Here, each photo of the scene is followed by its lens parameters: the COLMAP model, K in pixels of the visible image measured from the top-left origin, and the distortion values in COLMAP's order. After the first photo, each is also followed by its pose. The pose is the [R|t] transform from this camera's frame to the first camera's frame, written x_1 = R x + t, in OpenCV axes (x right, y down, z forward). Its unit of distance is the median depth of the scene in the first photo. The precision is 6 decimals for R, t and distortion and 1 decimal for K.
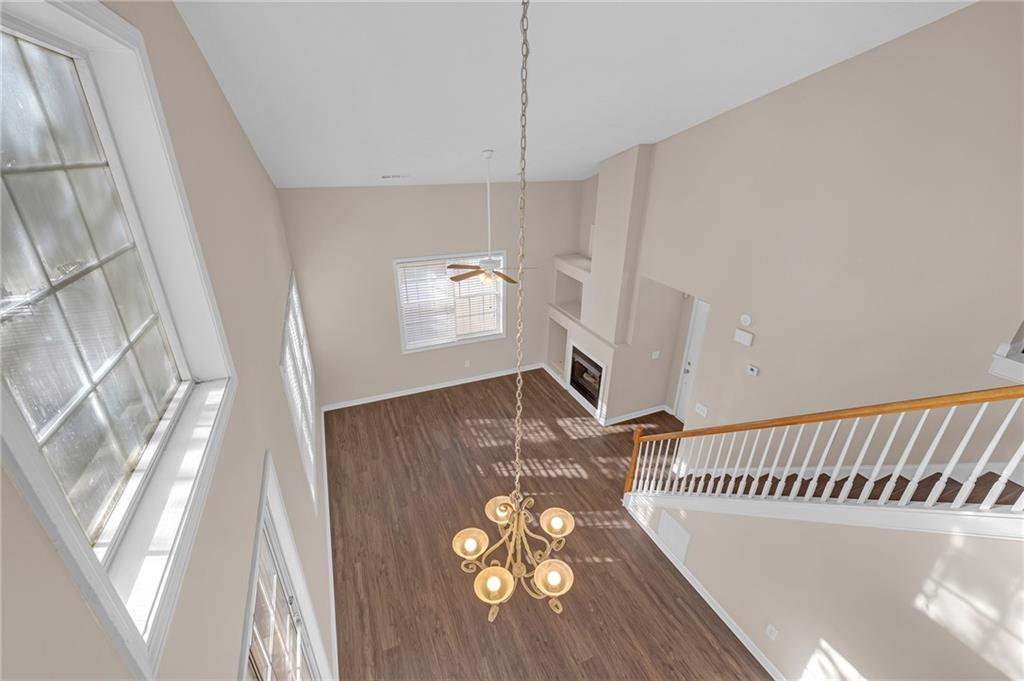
lens RADIAL K [[431.5, 0, 512.0], [0, 431.5, 340.5], [0, 0, 1]] dist [0.000335, 0.000042]
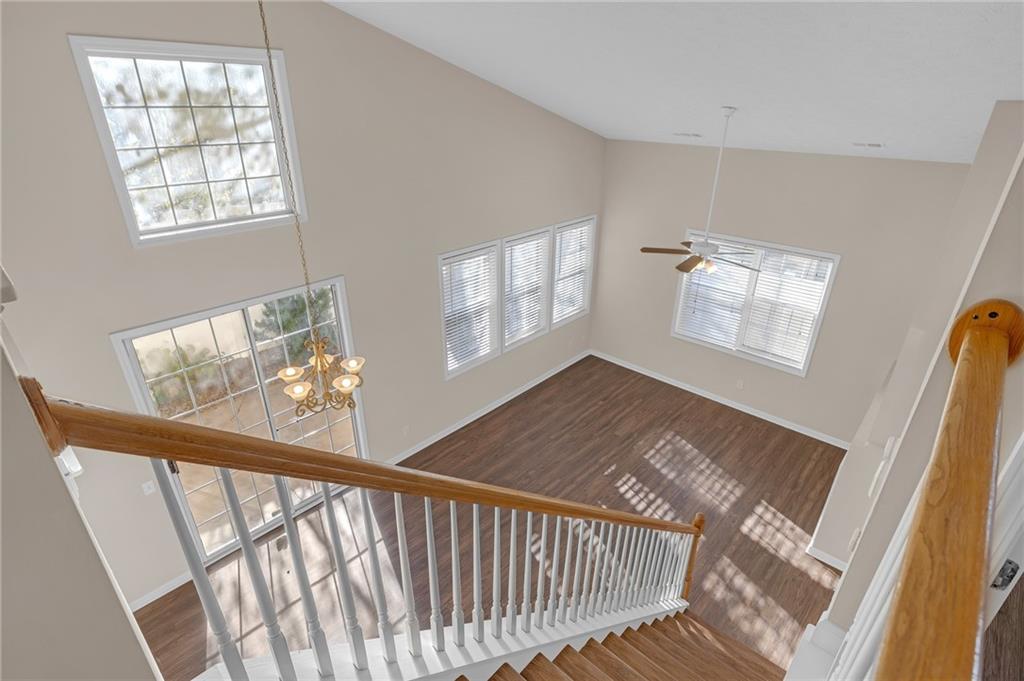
lens RADIAL K [[514.4, 0, 512.0], [0, 514.4, 340.5], [0, 0, 1]] dist [-0.000747, -0.000066]
pose [[0.409250, 0.391097, -0.824353, 0.565817], [-0.377012, 0.895226, 0.237554, -0.100957], [0.830889, 0.213572, 0.513820, 0.211815]]
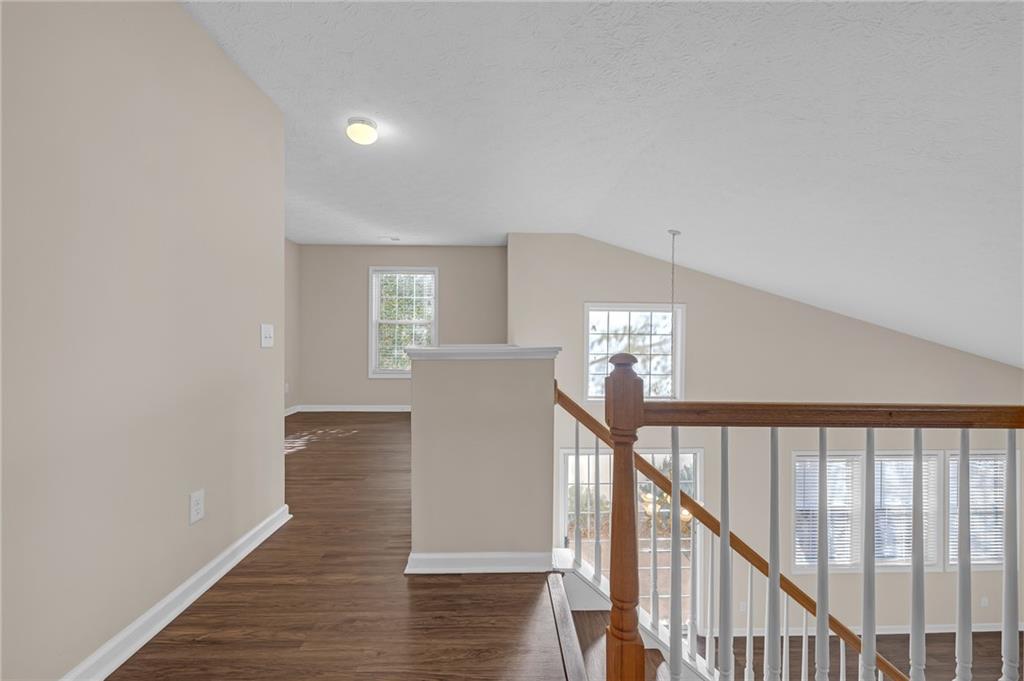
lens RADIAL K [[431.5, 0, 512.0], [0, 431.5, 340.5], [0, 0, 1]] dist [0.000335, 0.000042]
pose [[-0.365838, -0.007022, -0.930652, 0.764750], [-0.384222, 0.911917, 0.144157, -0.085266], [0.847665, 0.410315, -0.336312, 0.256518]]
